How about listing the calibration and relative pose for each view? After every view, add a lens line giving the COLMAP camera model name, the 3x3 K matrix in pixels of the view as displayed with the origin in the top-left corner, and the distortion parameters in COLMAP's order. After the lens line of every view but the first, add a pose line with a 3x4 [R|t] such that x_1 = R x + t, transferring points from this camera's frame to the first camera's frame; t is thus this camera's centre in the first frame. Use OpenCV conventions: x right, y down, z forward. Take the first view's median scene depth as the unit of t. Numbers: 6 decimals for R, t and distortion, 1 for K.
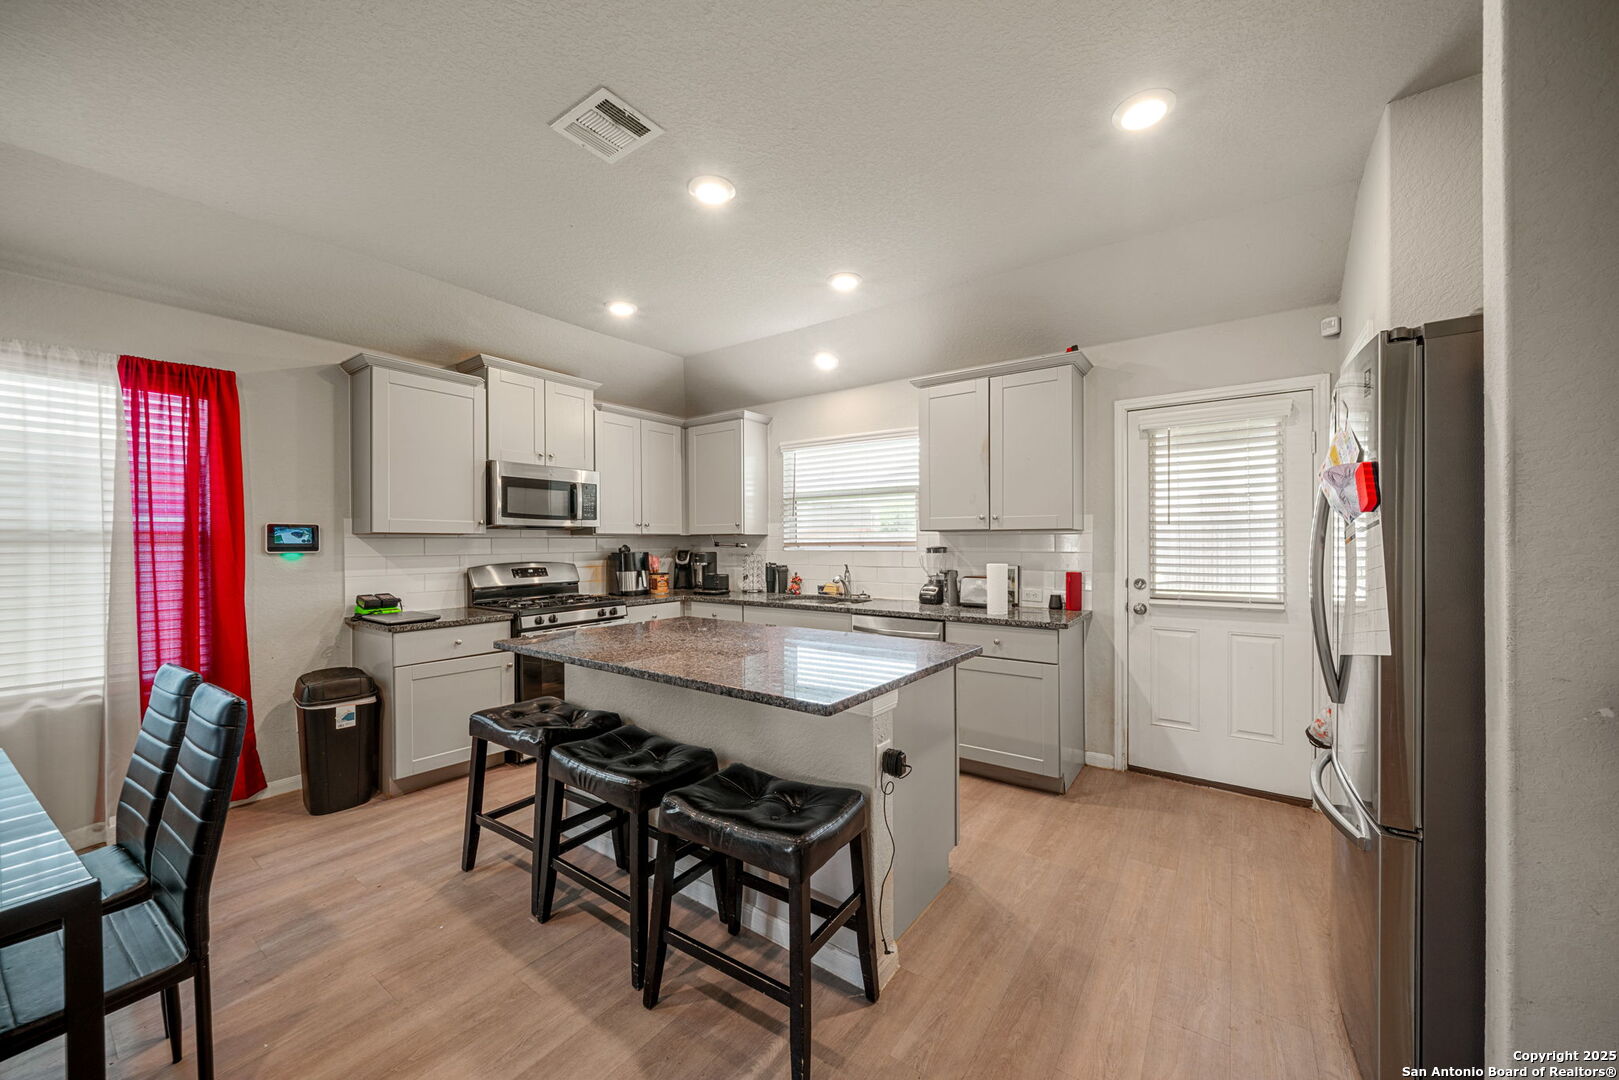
lens RADIAL K [[606.4, 0, 818.1], [0, 606.4, 546.5], [0, 0, 1]] dist [0.001906, 0.000033]
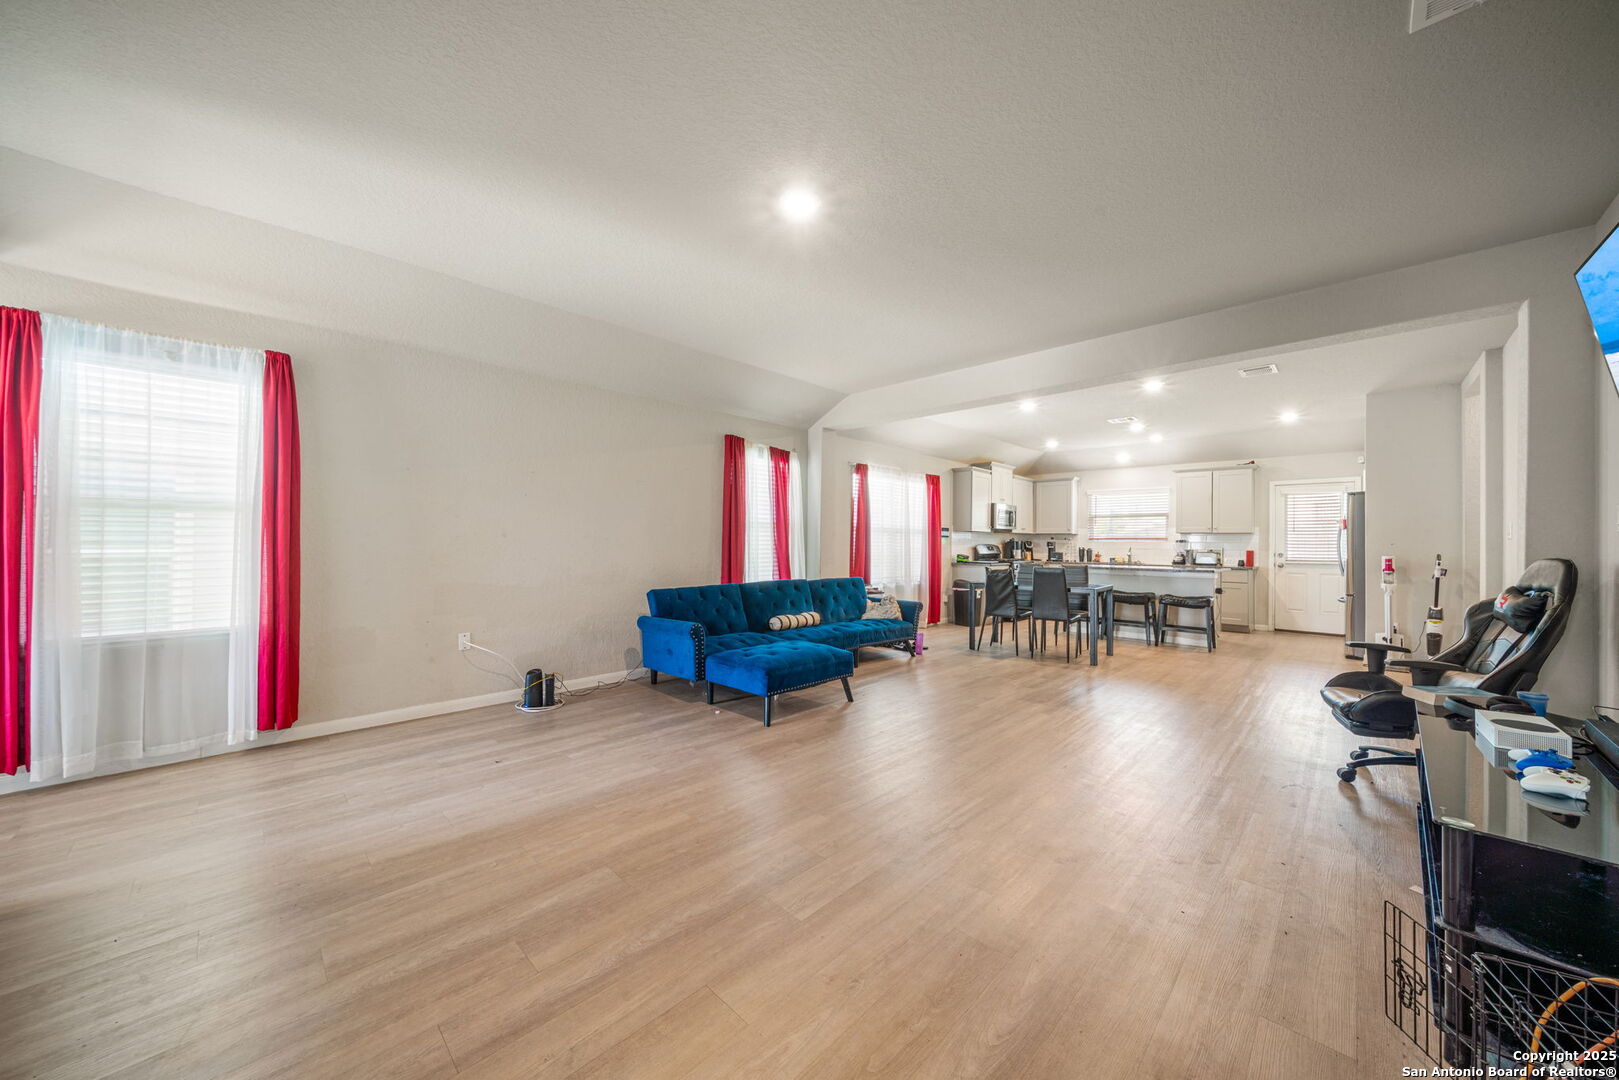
lens RADIAL K [[606.4, 0, 799.1], [0, 606.4, 537.6], [0, 0, 1]] dist [0.001906, 0.000033]
pose [[0.988094, 0.012951, -0.153306, -0.981367], [-0.014851, 0.999826, -0.011252, 0.043090], [0.153134, 0.013395, 0.988115, -1.665182]]
